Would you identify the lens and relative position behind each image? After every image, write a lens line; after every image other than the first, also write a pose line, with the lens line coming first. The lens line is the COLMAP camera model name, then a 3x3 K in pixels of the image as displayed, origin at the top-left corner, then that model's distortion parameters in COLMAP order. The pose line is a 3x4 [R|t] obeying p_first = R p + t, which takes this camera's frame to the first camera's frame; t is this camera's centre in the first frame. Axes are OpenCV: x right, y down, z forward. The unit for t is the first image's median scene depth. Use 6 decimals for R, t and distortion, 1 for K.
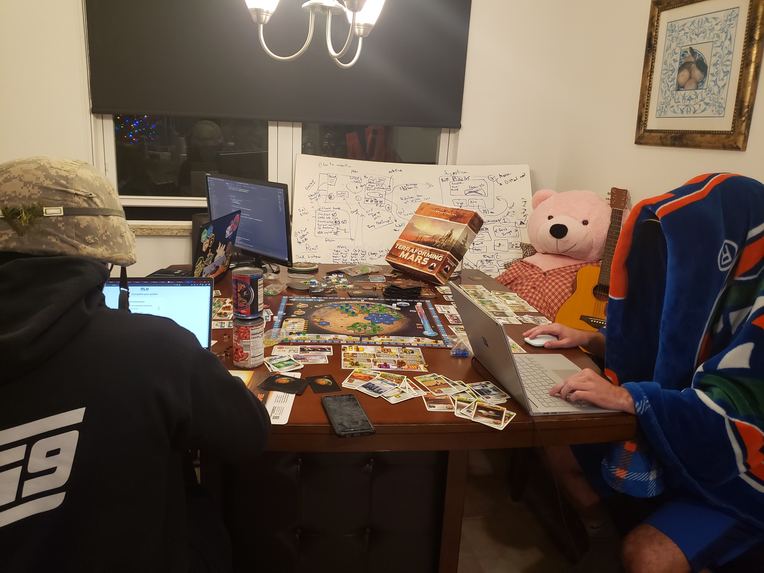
lens RADIAL K [[617.3, 0, 336.9], [0, 617.3, 227.7], [0, 0, 1]] dist [0.050874, 0.000473]
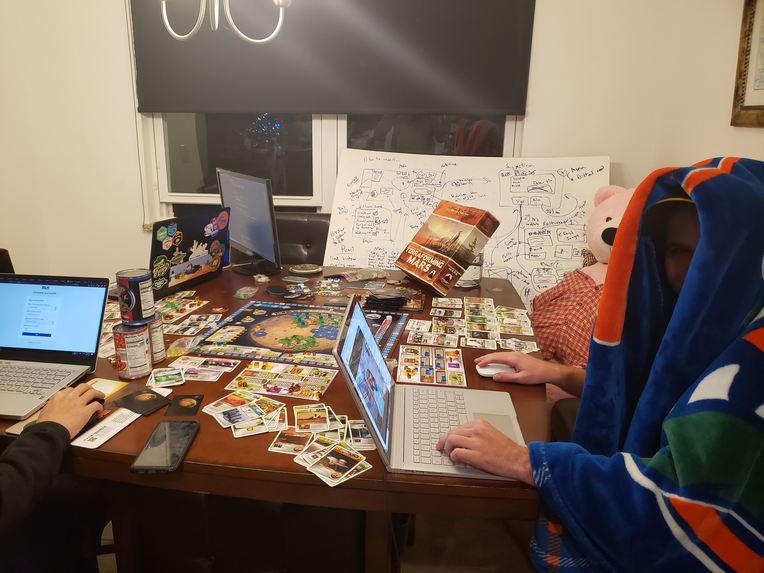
lens RADIAL K [[617.3, 0, 336.9], [0, 617.3, 227.7], [0, 0, 1]] dist [0.050874, 0.000473]
pose [[0.961415, 0.015767, -0.274650, 0.255375], [-0.015396, 0.999875, 0.003508, -0.002979], [0.274671, 0.000855, 0.961538, 0.129967]]
